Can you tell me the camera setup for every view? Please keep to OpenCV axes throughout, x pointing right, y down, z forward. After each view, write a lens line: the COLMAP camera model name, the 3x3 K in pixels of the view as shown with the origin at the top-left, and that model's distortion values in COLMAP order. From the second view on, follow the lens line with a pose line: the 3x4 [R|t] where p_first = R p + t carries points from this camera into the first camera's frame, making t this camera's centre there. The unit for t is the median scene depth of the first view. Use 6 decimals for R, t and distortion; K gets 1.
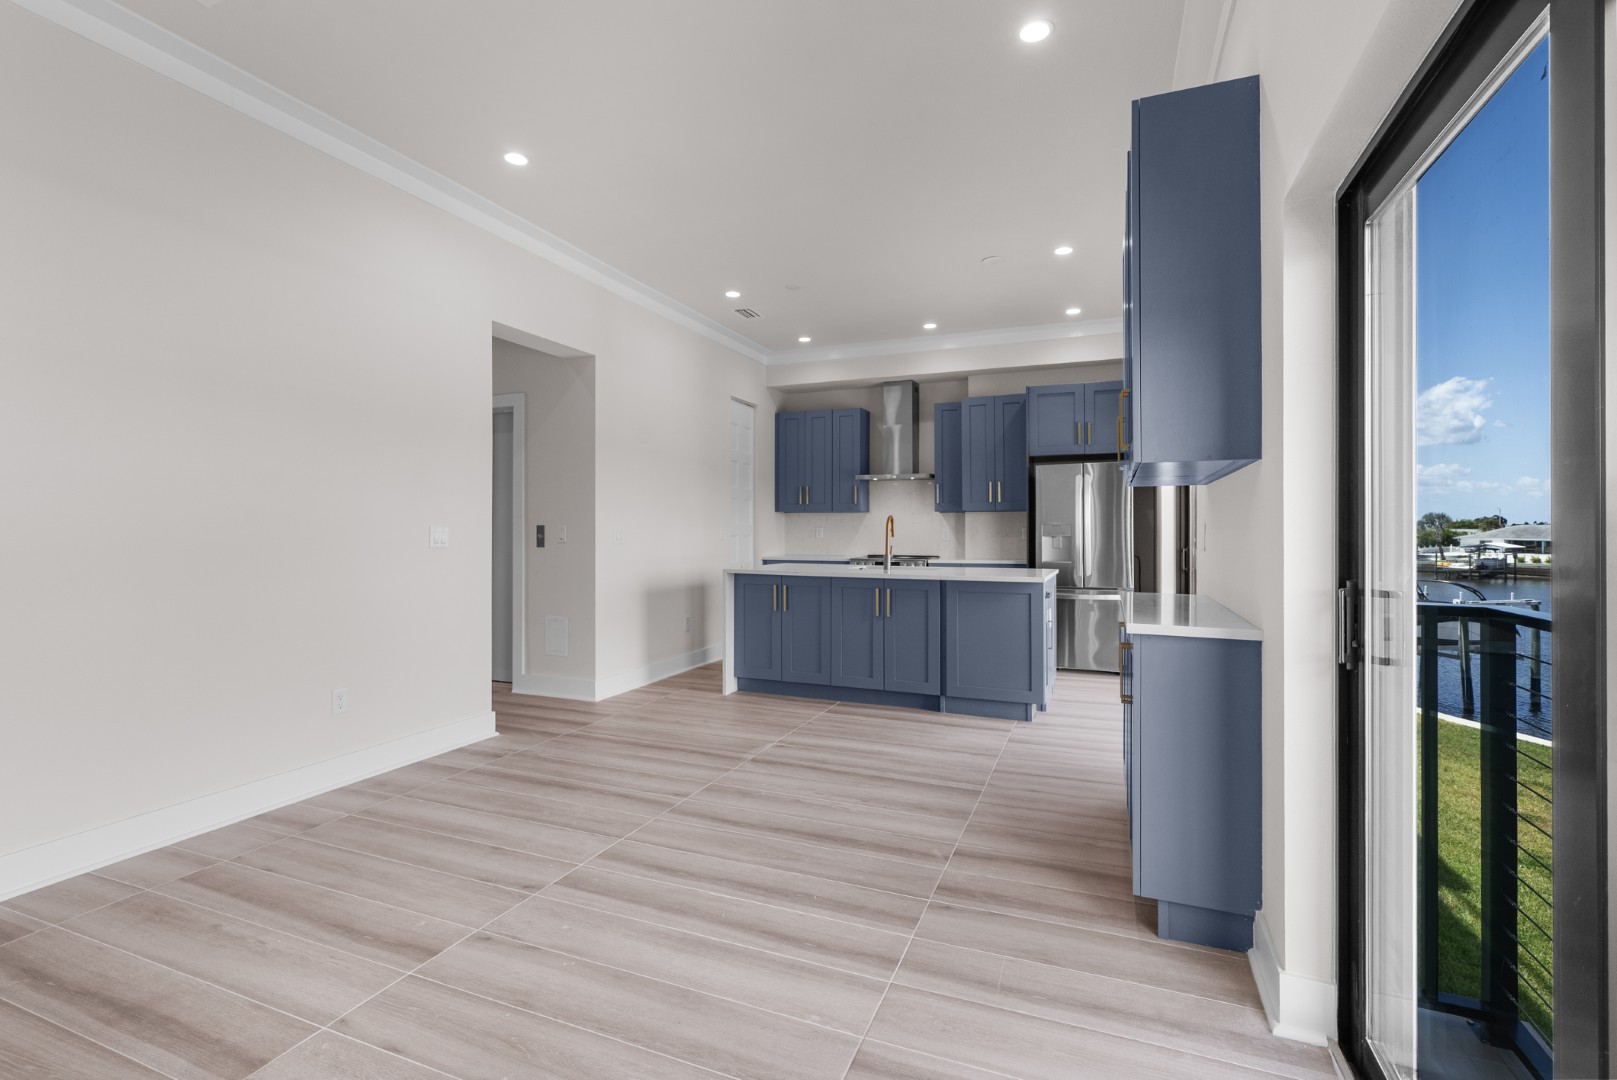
lens RADIAL K [[735.5, 0, 802.0], [0, 735.5, 533.2], [0, 0, 1]] dist [0.000325, 0.000125]
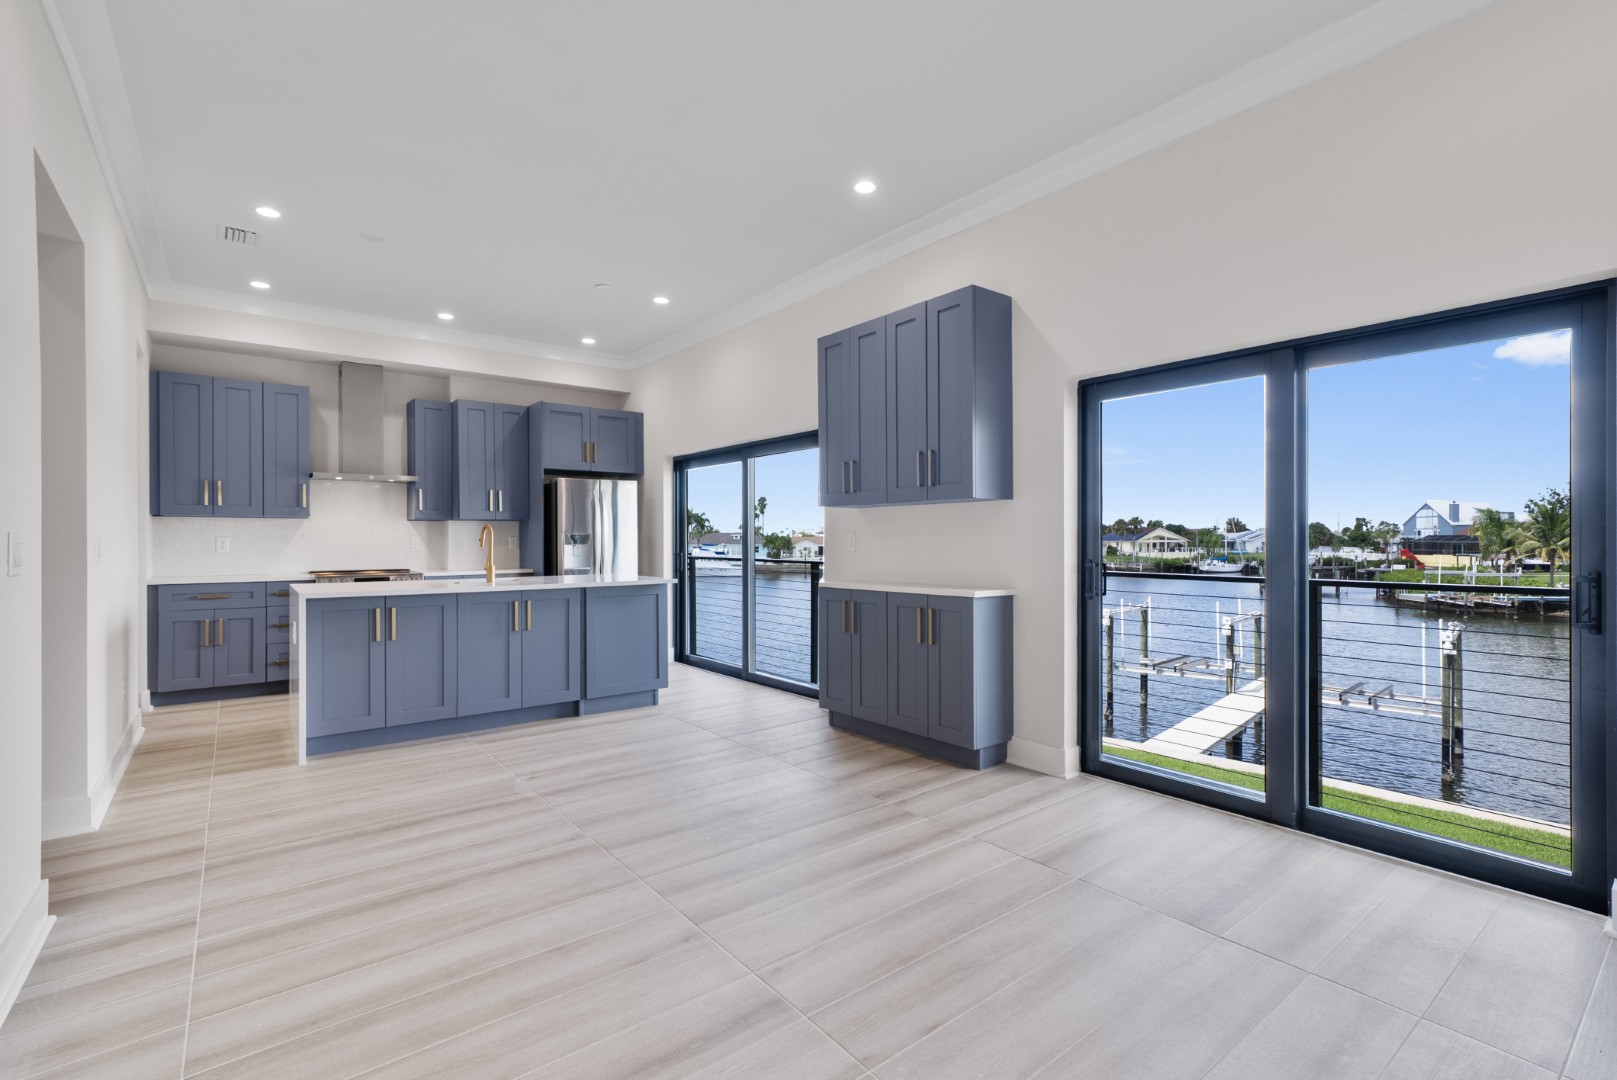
lens RADIAL K [[735.5, 0, 802.0], [0, 735.5, 533.2], [0, 0, 1]] dist [0.000325, 0.000125]
pose [[0.497494, 0.001082, 0.867467, -0.789805], [0.010609, 0.999917, -0.007332, -0.001243], [-0.867402, 0.012850, 0.497442, 0.316560]]
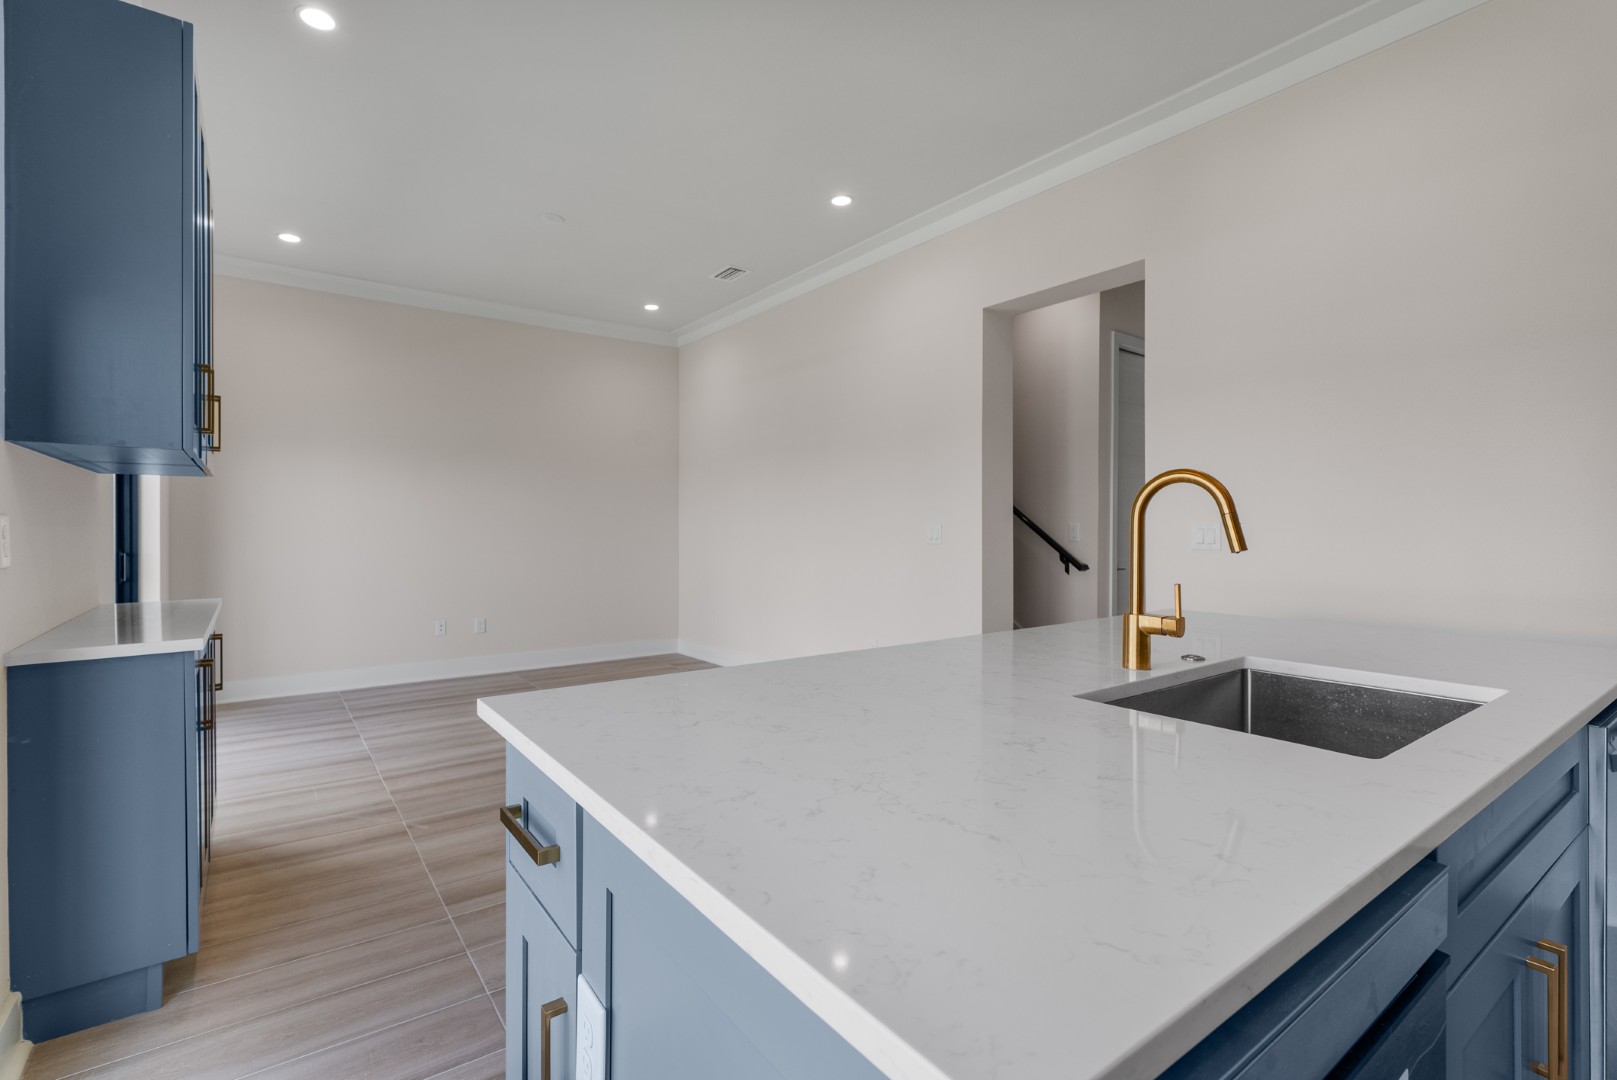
lens RADIAL K [[735.5, 0, 802.0], [0, 735.5, 533.2], [0, 0, 1]] dist [0.000325, 0.000125]
pose [[-0.513419, 0.003295, -0.858131, 0.667452], [-0.003608, 0.999976, 0.005998, -0.001972], [0.858130, 0.006176, -0.513395, 1.648314]]
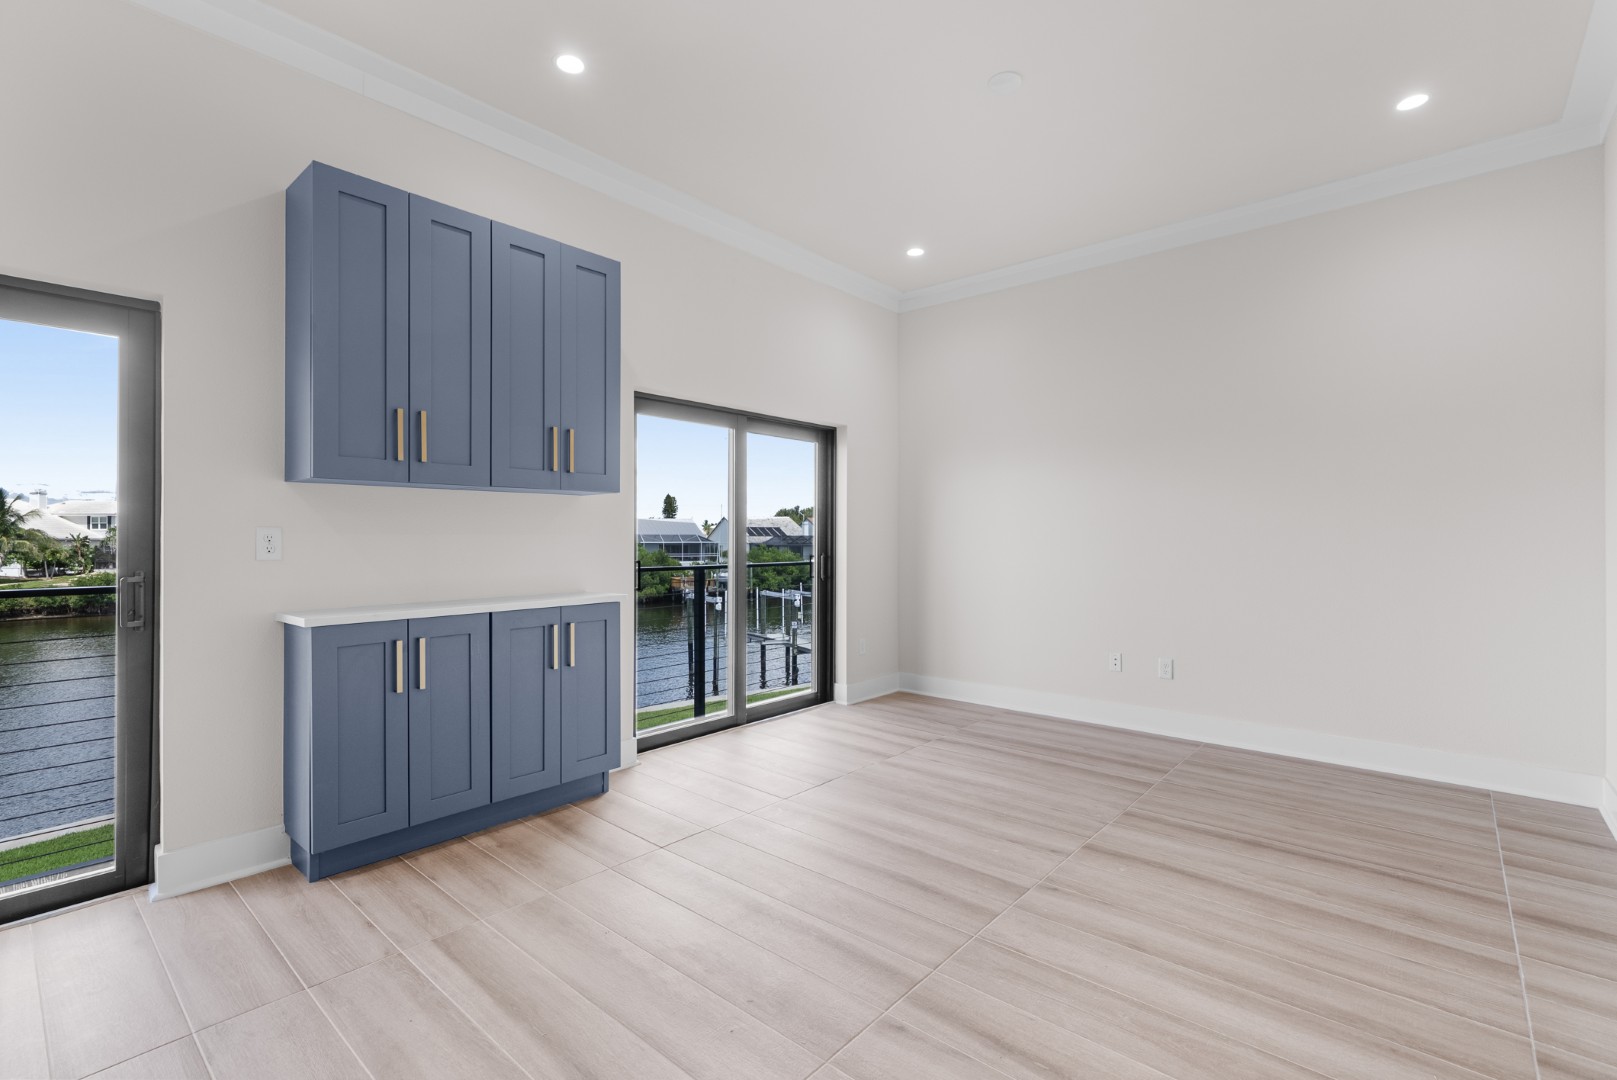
lens RADIAL K [[735.5, 0, 802.0], [0, 735.5, 533.2], [0, 0, 1]] dist [0.000325, 0.000125]
pose [[-0.947586, -0.001362, 0.319497, -0.270401], [-0.001325, 0.999999, 0.000332, -0.005564], [-0.319497, -0.000109, -0.947587, 1.518984]]
